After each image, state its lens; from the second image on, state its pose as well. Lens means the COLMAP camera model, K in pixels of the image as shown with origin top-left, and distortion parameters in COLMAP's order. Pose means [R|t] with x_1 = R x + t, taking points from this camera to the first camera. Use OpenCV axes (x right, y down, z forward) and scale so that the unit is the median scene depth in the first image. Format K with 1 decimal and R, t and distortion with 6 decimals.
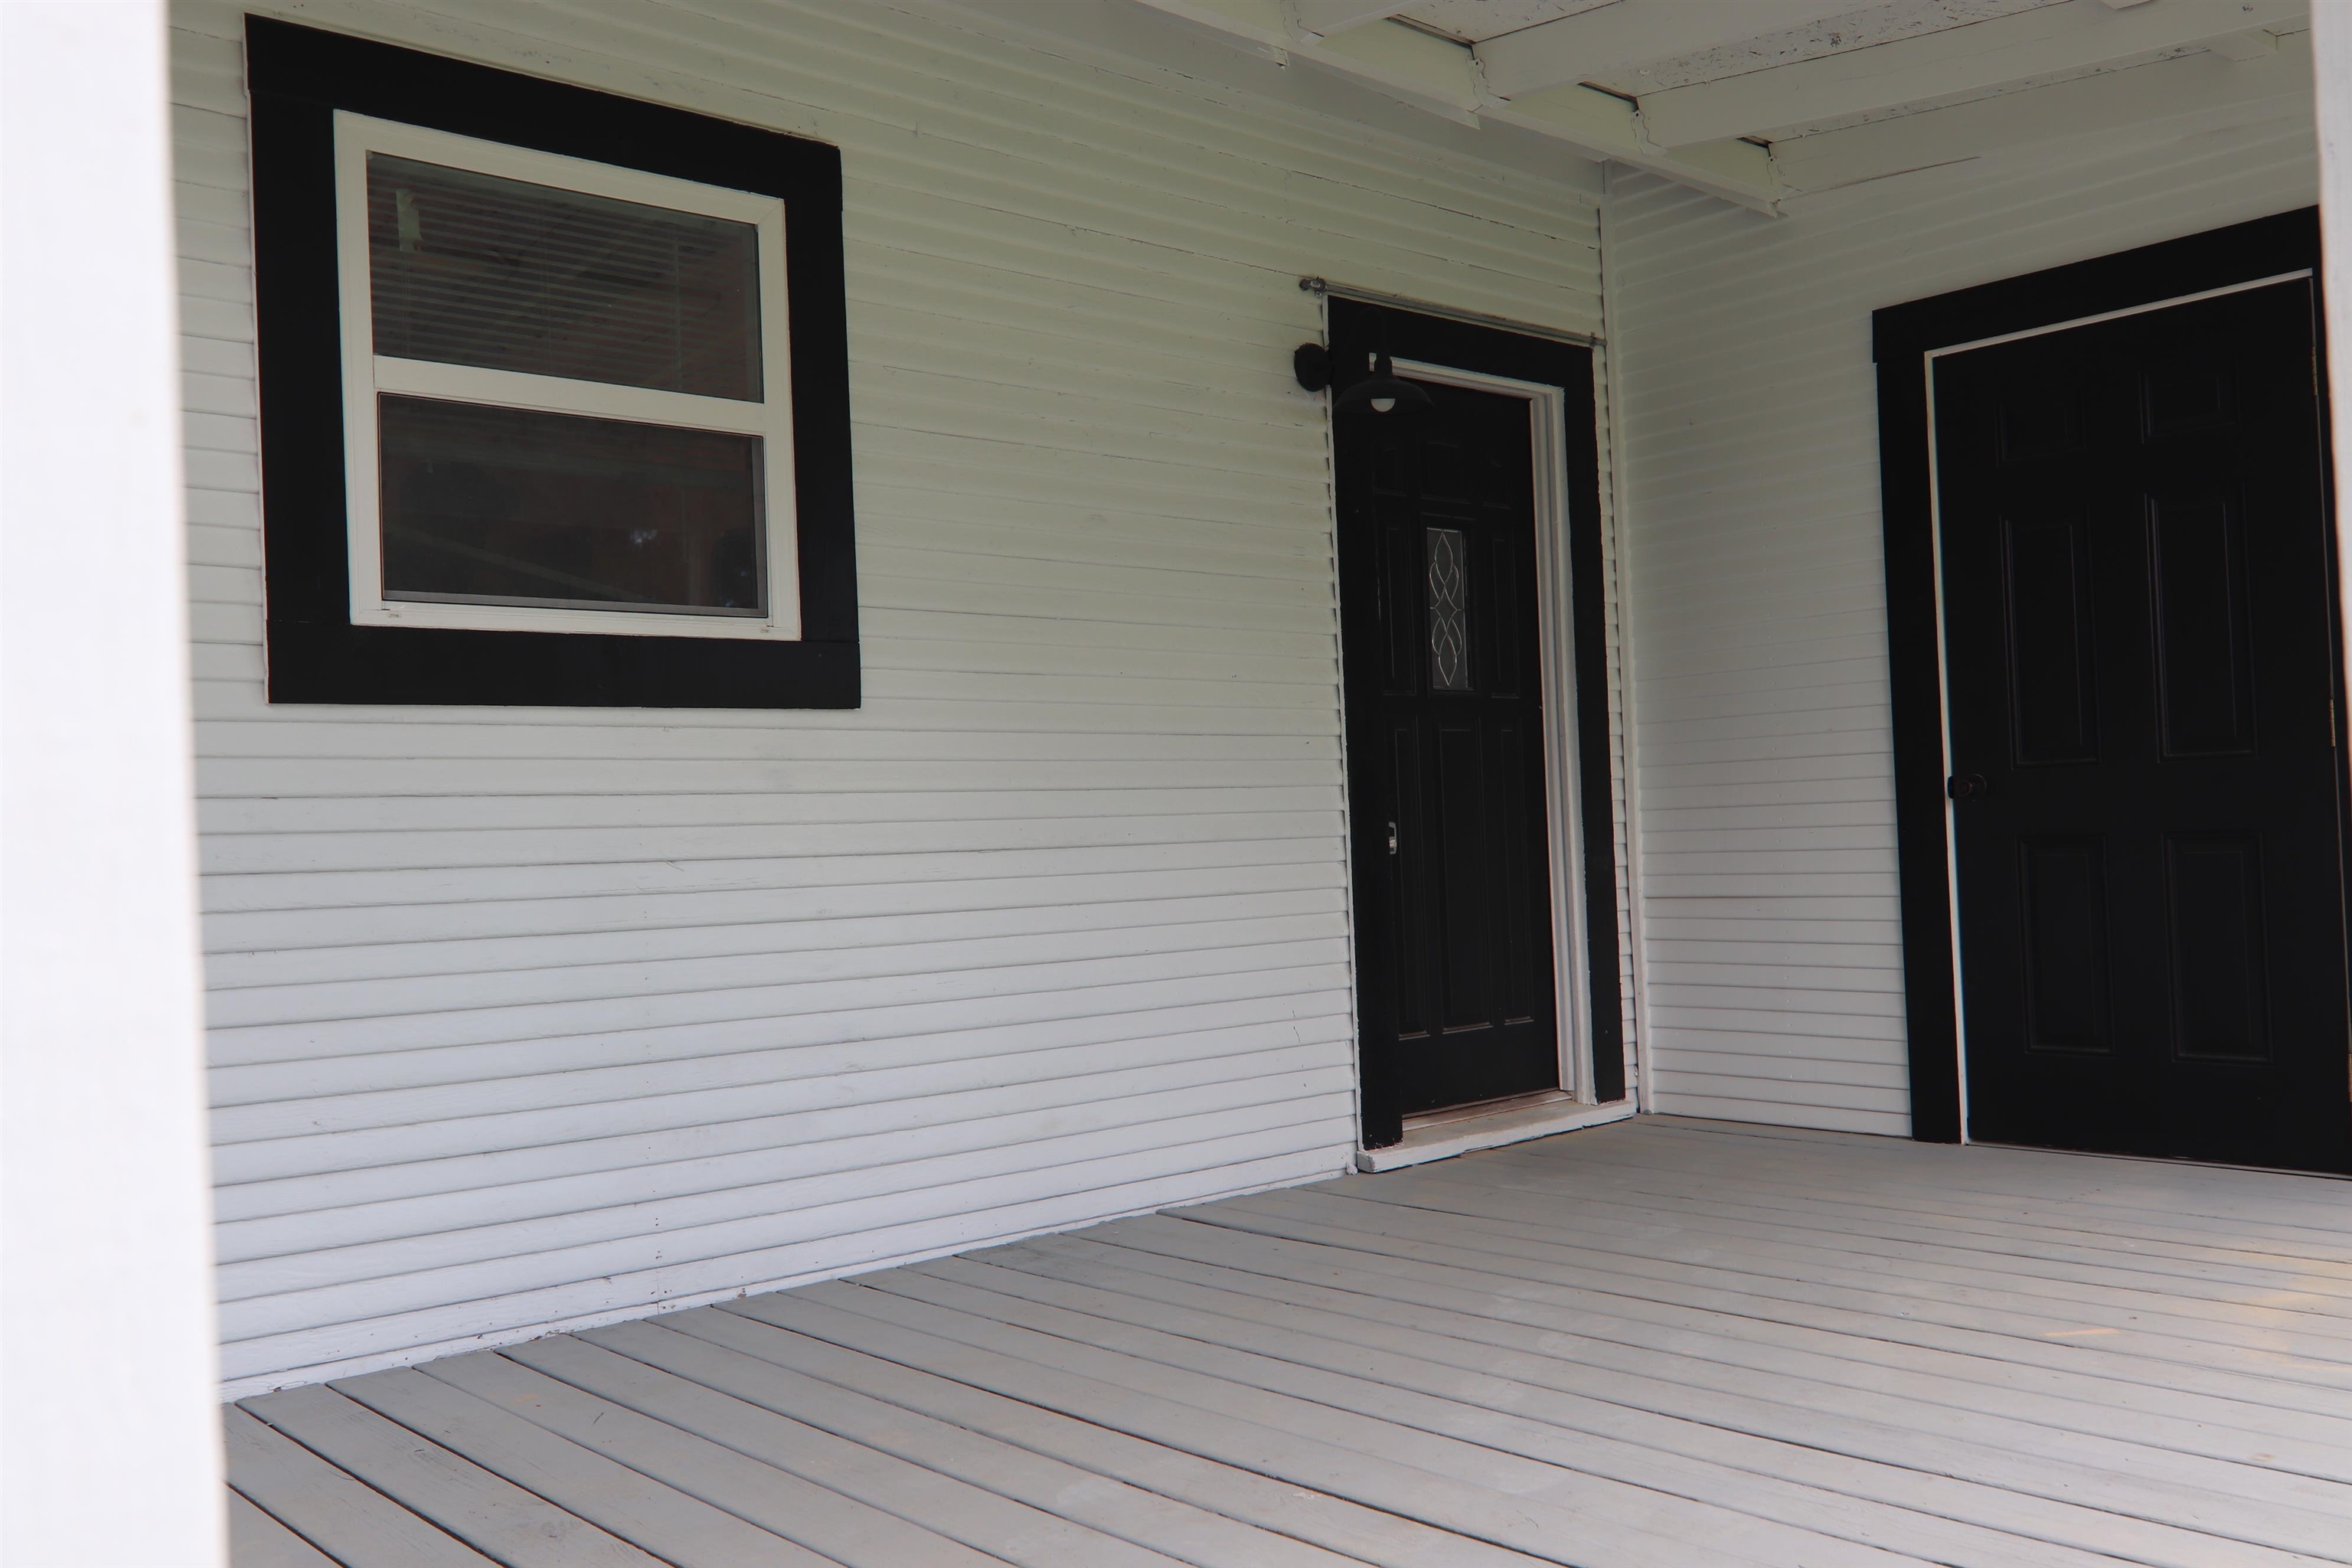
lens RADIAL K [[2049.5, 0, 1176.0], [0, 2049.5, 784.0], [0, 0, 1]] dist [-0.006760, -0.003883]
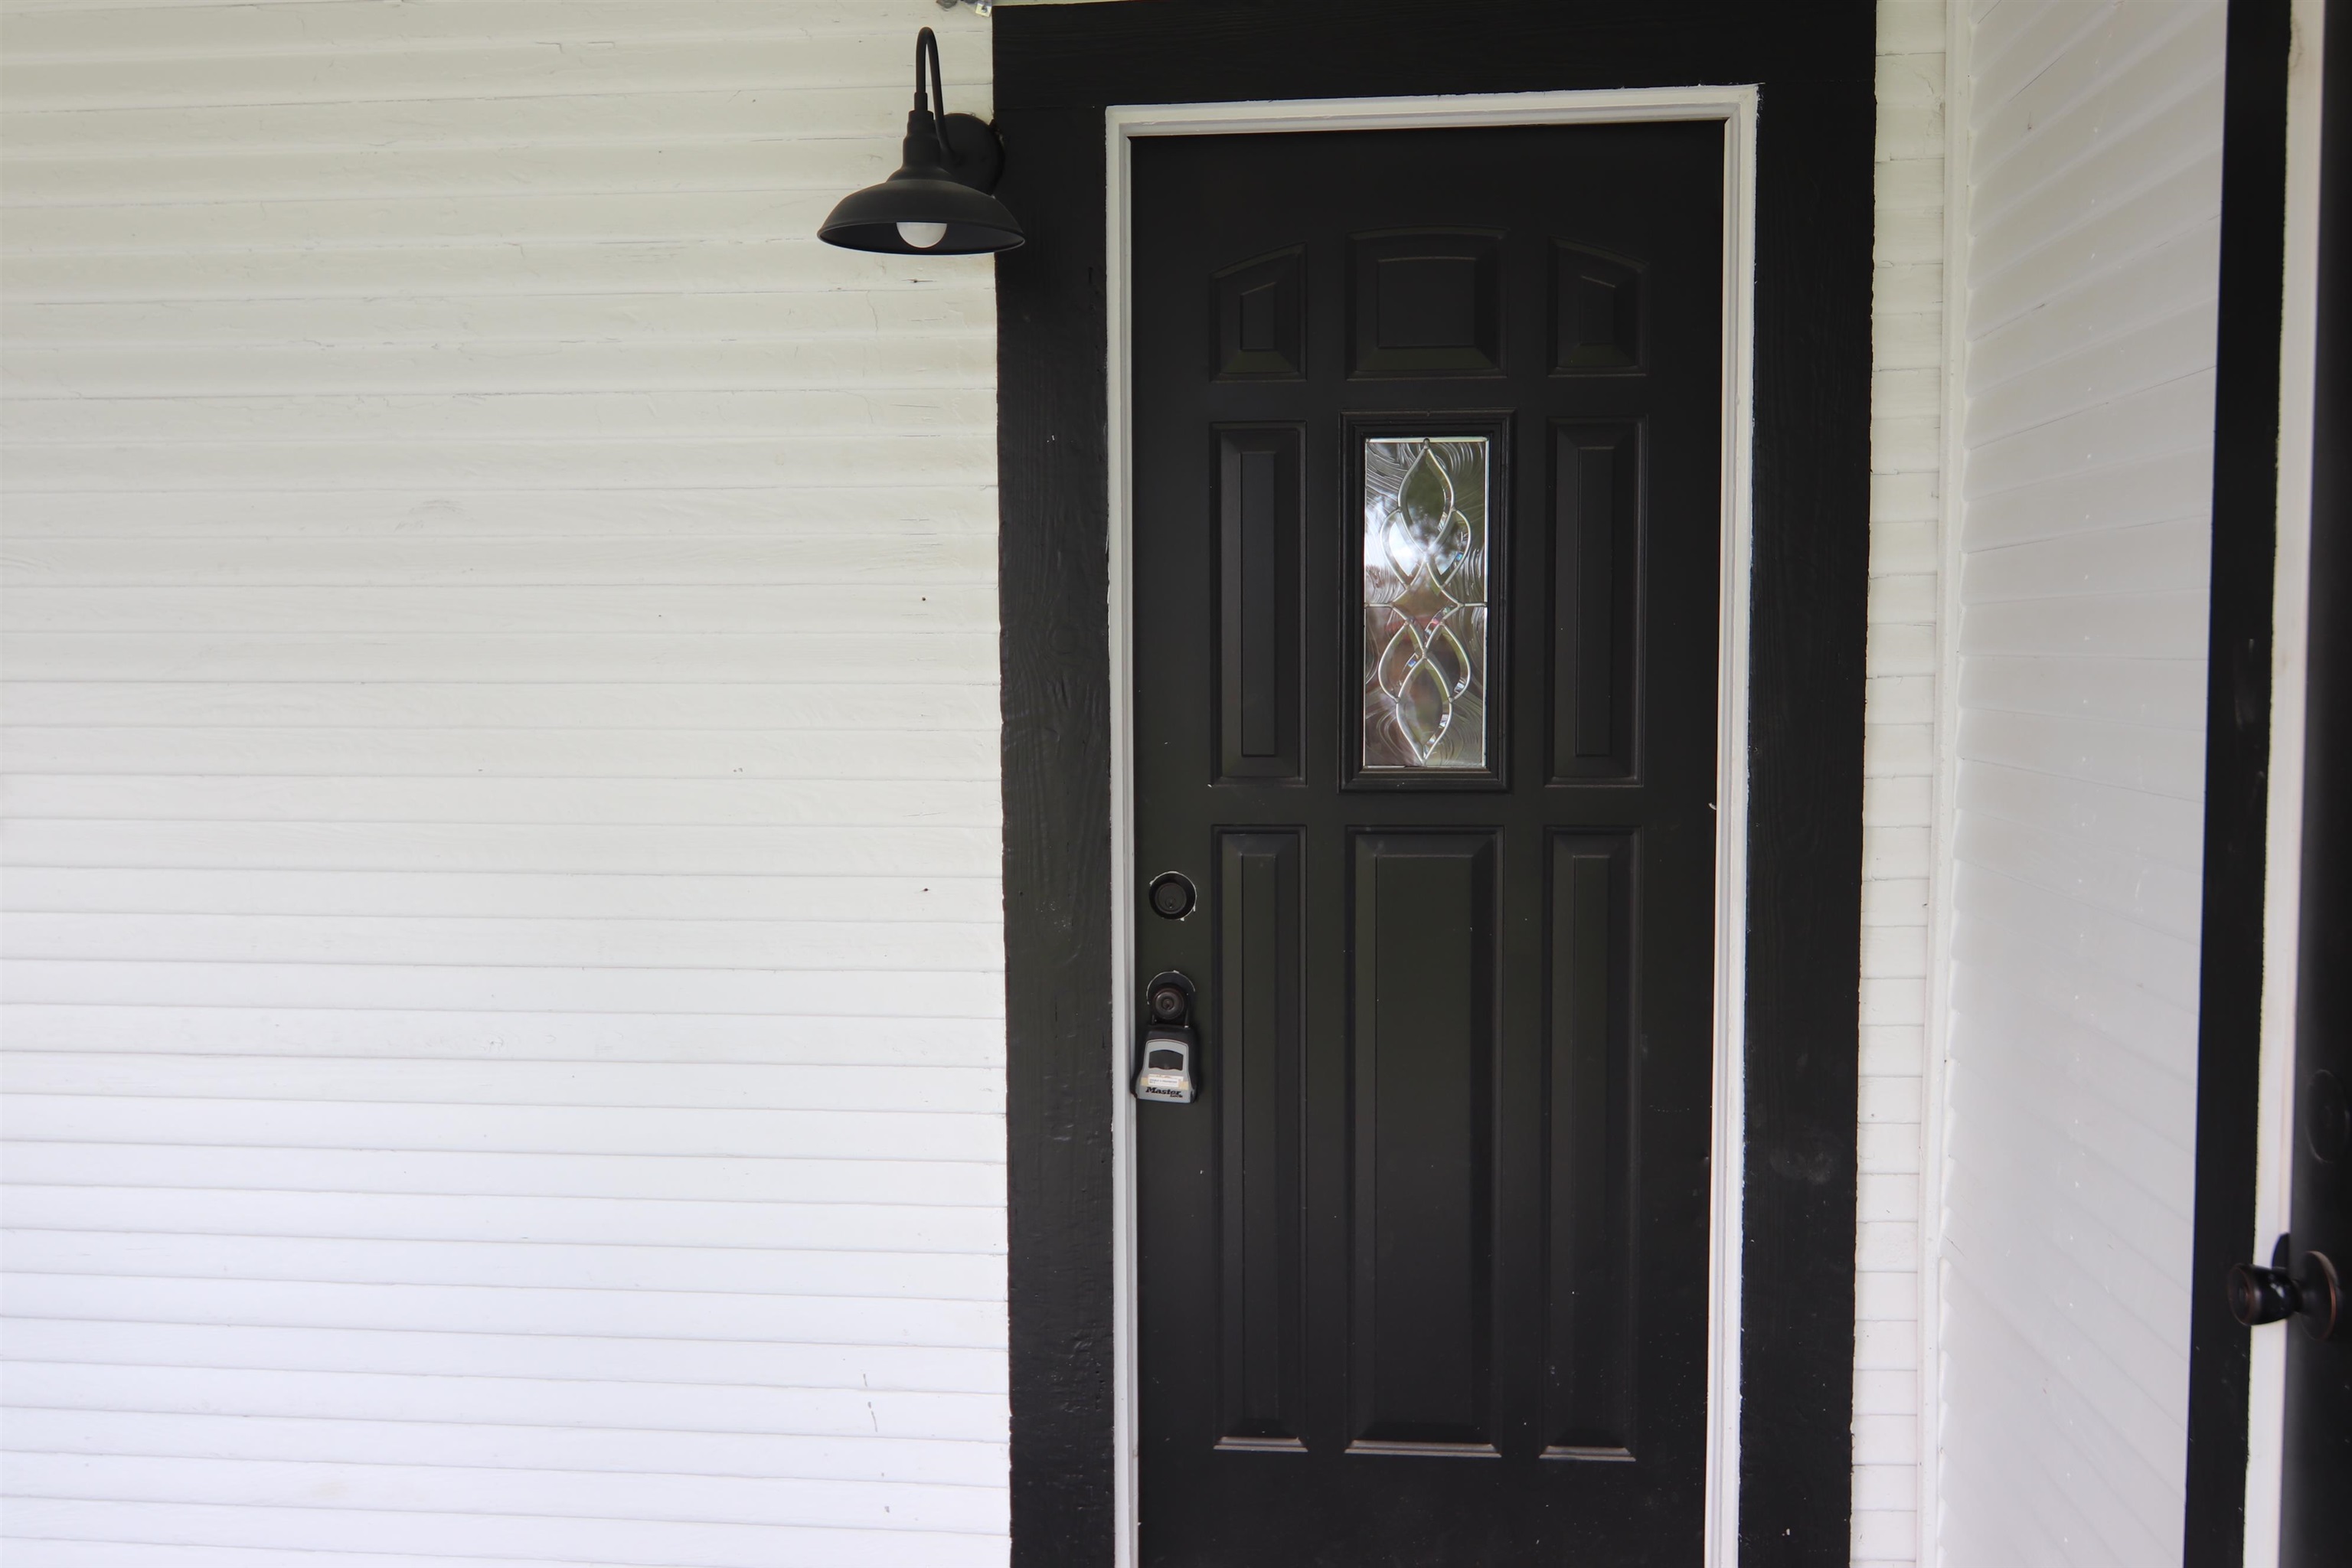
lens RADIAL K [[2049.5, 0, 1176.0], [0, 2049.5, 784.0], [0, 0, 1]] dist [-0.006760, -0.003883]
pose [[0.677197, 0.088135, -0.730504, 0.451347], [-0.000926, 0.992902, 0.118935, -0.101024], [0.735801, -0.079866, 0.672472, 0.632176]]
